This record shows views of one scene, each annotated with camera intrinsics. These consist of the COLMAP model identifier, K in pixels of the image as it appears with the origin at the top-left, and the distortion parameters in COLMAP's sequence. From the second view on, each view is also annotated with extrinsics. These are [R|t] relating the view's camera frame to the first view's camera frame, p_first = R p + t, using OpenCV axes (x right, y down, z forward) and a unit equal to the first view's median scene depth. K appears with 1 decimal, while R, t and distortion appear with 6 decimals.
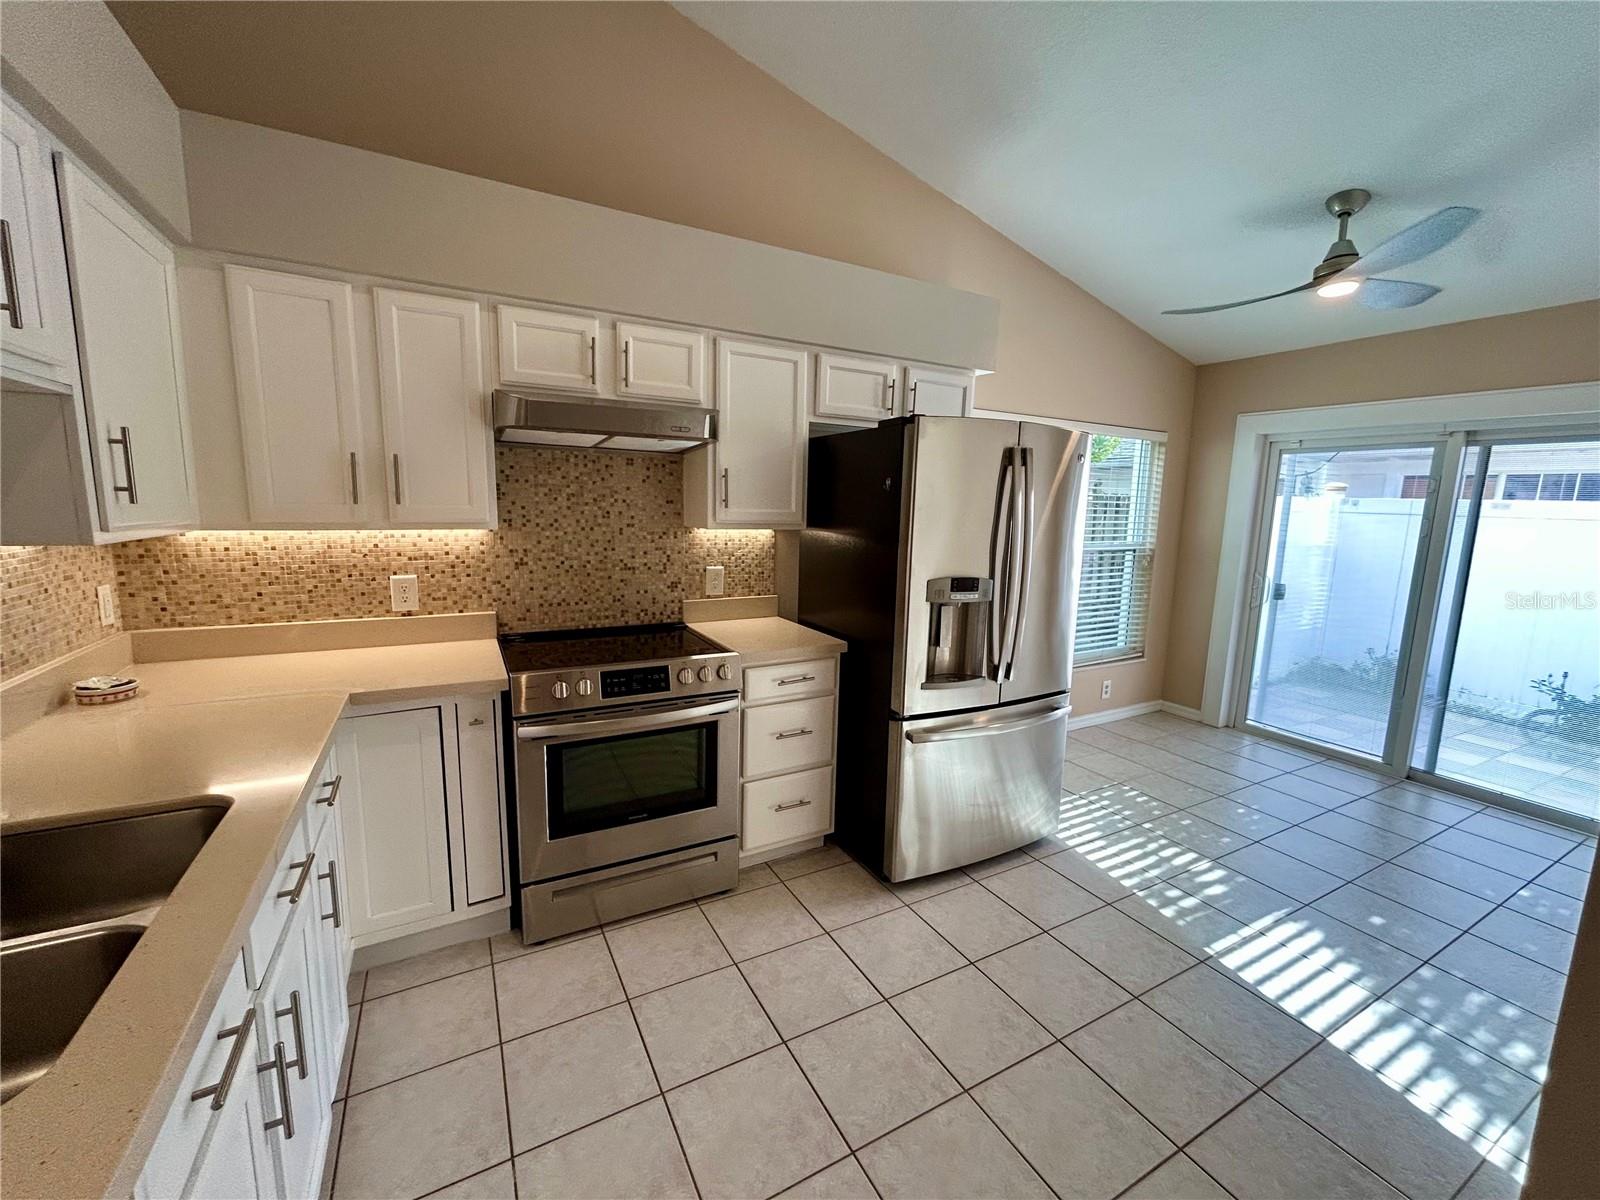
lens RADIAL K [[647.3, 0, 797.6], [0, 647.3, 598.8], [0, 0, 1]] dist [-0.002091, 0.000633]
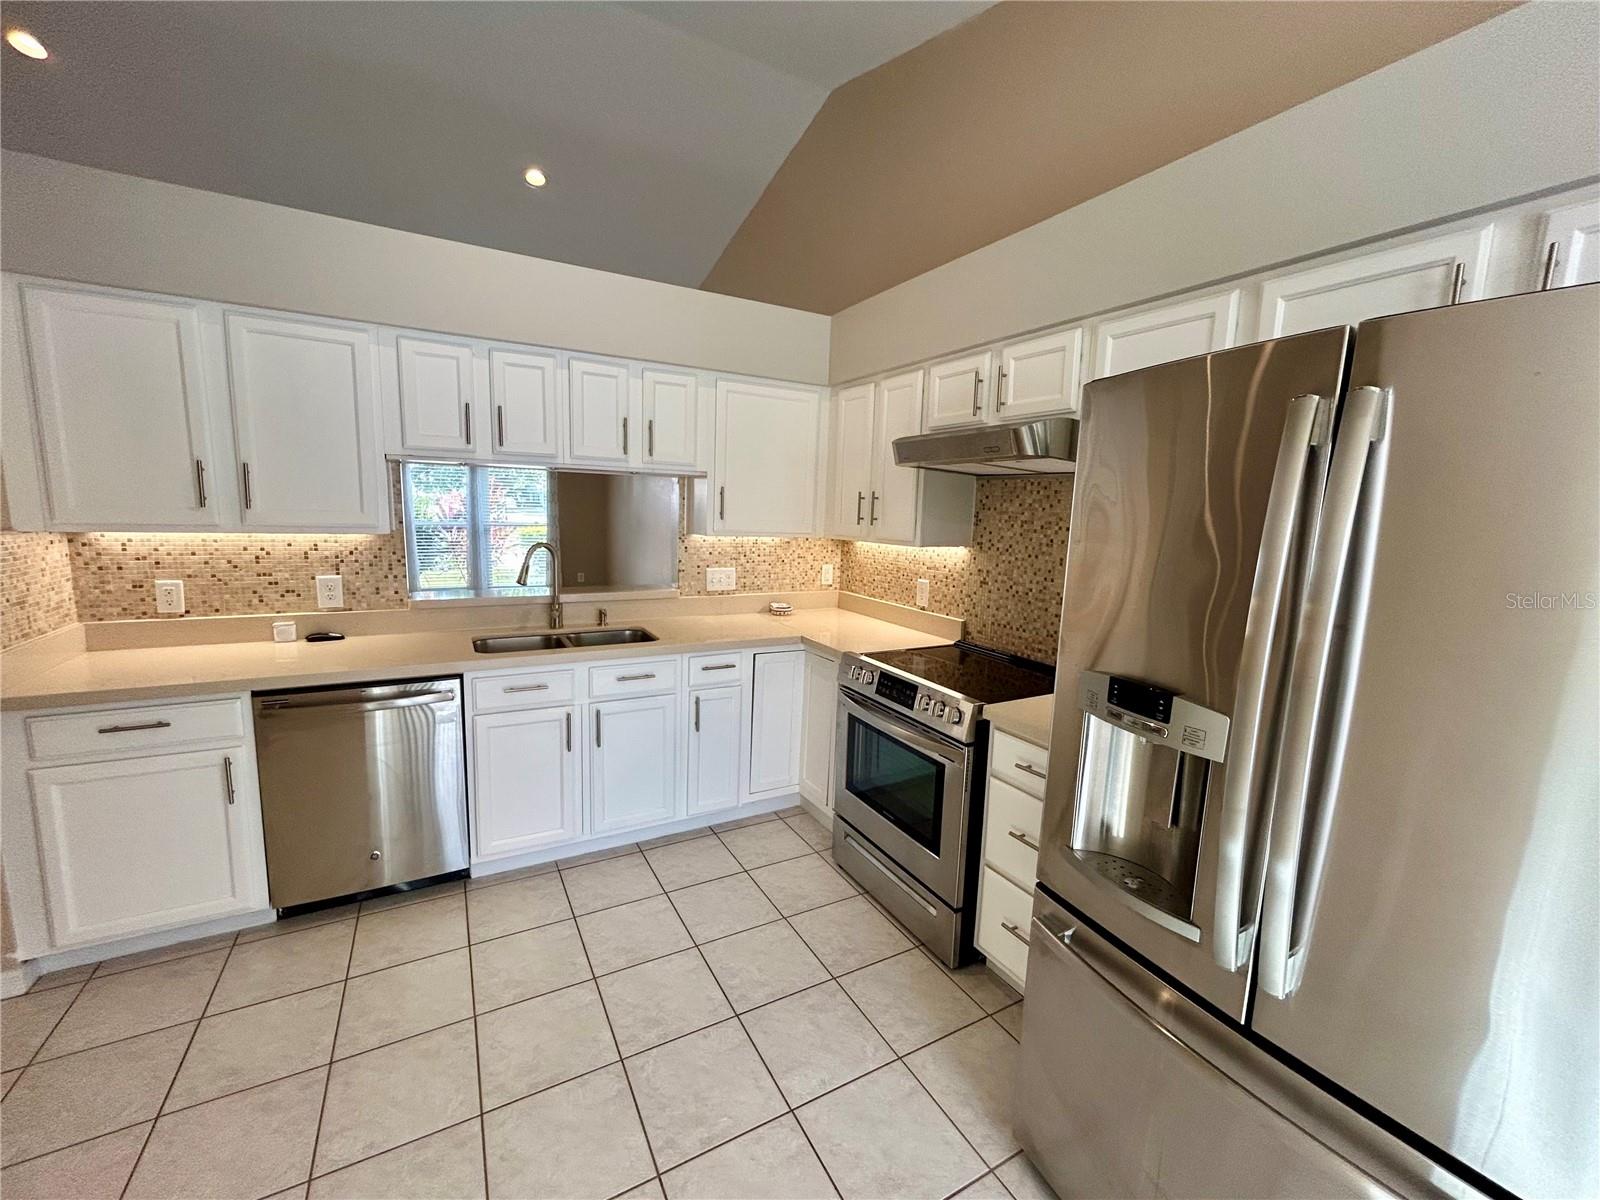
lens RADIAL K [[647.3, 0, 800.2], [0, 647.3, 597.1], [0, 0, 1]] dist [-0.002091, 0.000633]
pose [[0.007970, 0.115629, -0.993261, 0.785861], [-0.180550, 0.977133, 0.112303, -0.113275], [0.983533, 0.178438, 0.028664, 0.763409]]
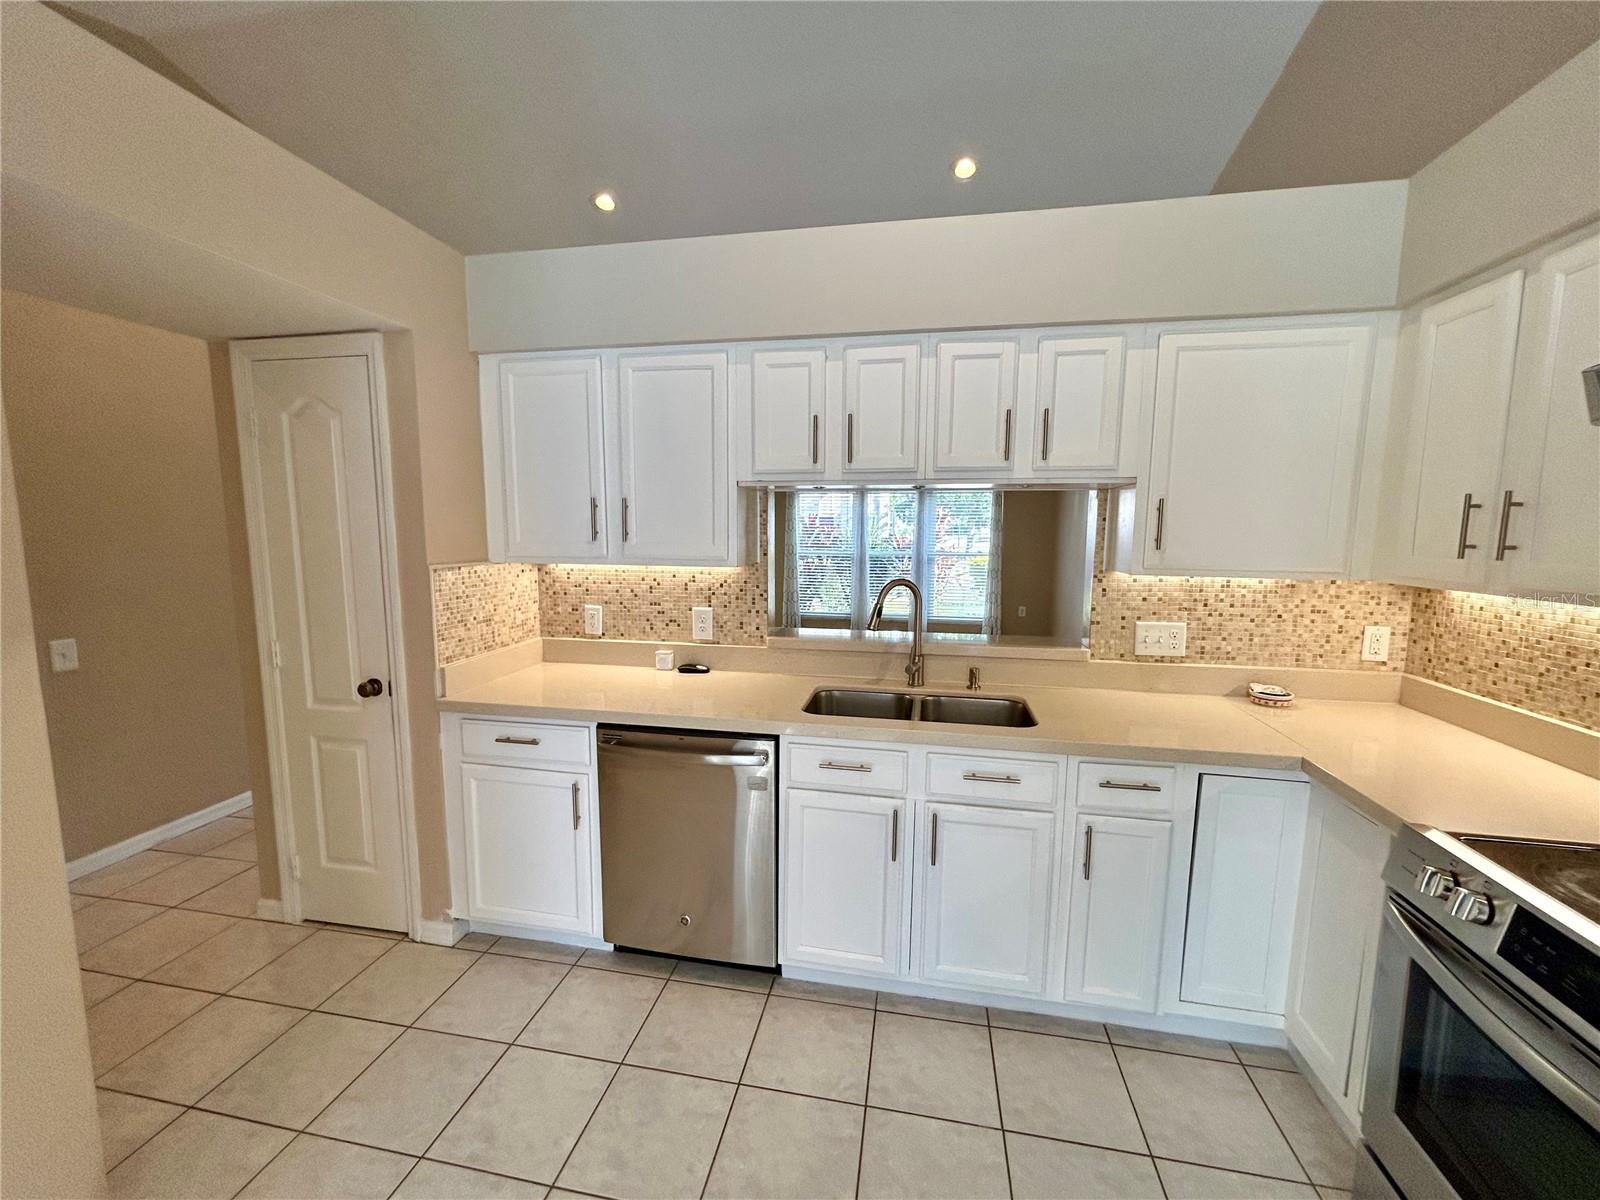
lens RADIAL K [[647.3, 0, 794.8], [0, 647.3, 598.0], [0, 0, 1]] dist [-0.002091, 0.000633]
pose [[-0.640395, 0.057312, -0.765904, 0.391054], [-0.135438, 0.973158, 0.186065, -0.123072], [0.756009, 0.222888, -0.615444, 0.793446]]
